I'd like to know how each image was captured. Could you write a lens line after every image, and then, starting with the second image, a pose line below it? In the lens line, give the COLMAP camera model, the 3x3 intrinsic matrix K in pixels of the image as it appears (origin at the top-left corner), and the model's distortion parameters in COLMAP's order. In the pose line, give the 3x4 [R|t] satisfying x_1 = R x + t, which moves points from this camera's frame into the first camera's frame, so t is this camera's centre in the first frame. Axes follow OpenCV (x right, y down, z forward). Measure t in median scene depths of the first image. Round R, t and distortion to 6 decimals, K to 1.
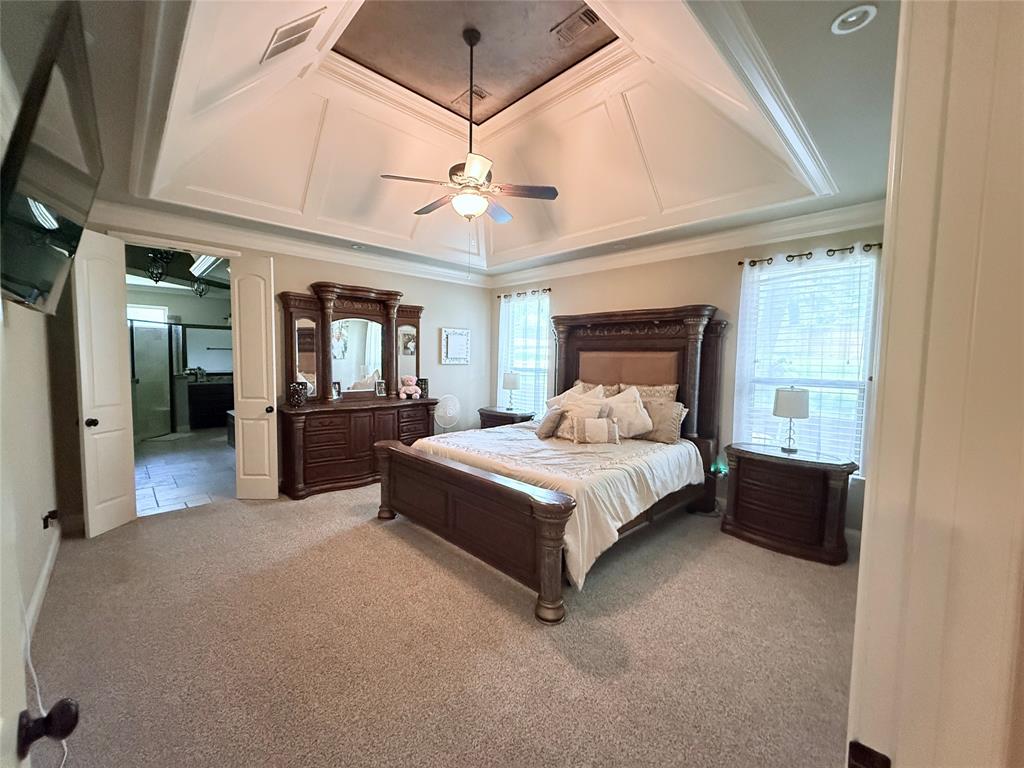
lens RADIAL K [[407.2, 0, 508.0], [0, 407.2, 383.5], [0, 0, 1]] dist [0.000042, 0.000313]
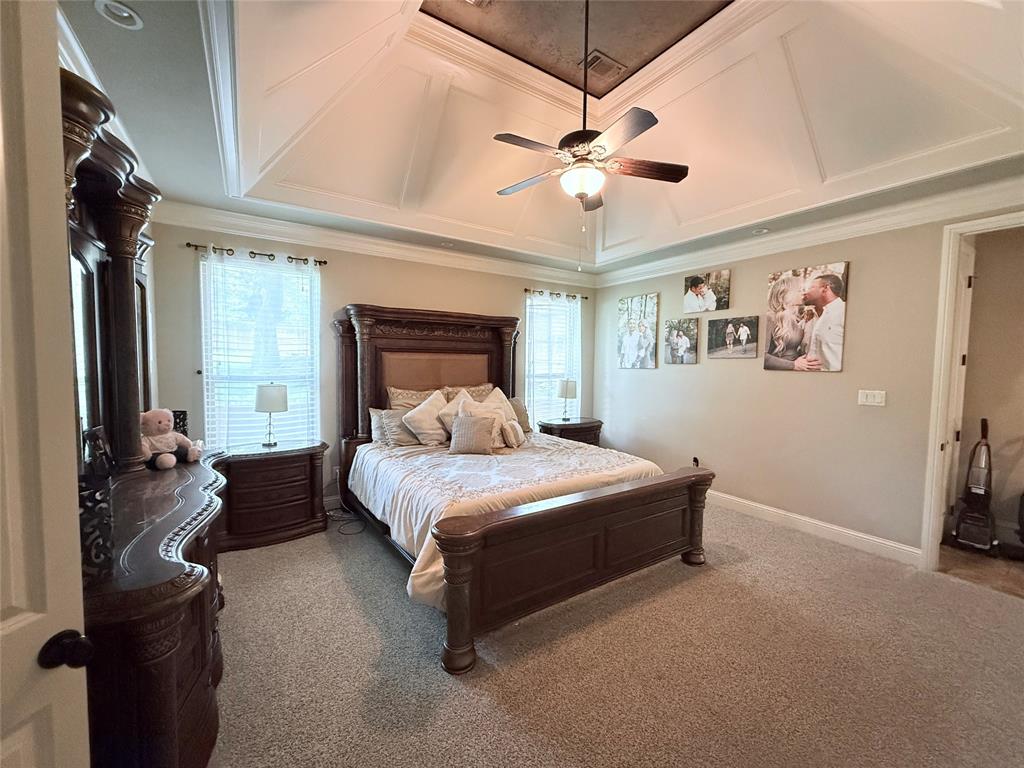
lens RADIAL K [[407.2, 0, 508.0], [0, 407.2, 383.5], [0, 0, 1]] dist [0.000042, 0.000313]
pose [[0.195641, -0.065289, 0.978500, -0.724157], [0.054126, 0.996979, 0.055700, -0.060275], [-0.979181, 0.042066, 0.198584, 0.750658]]
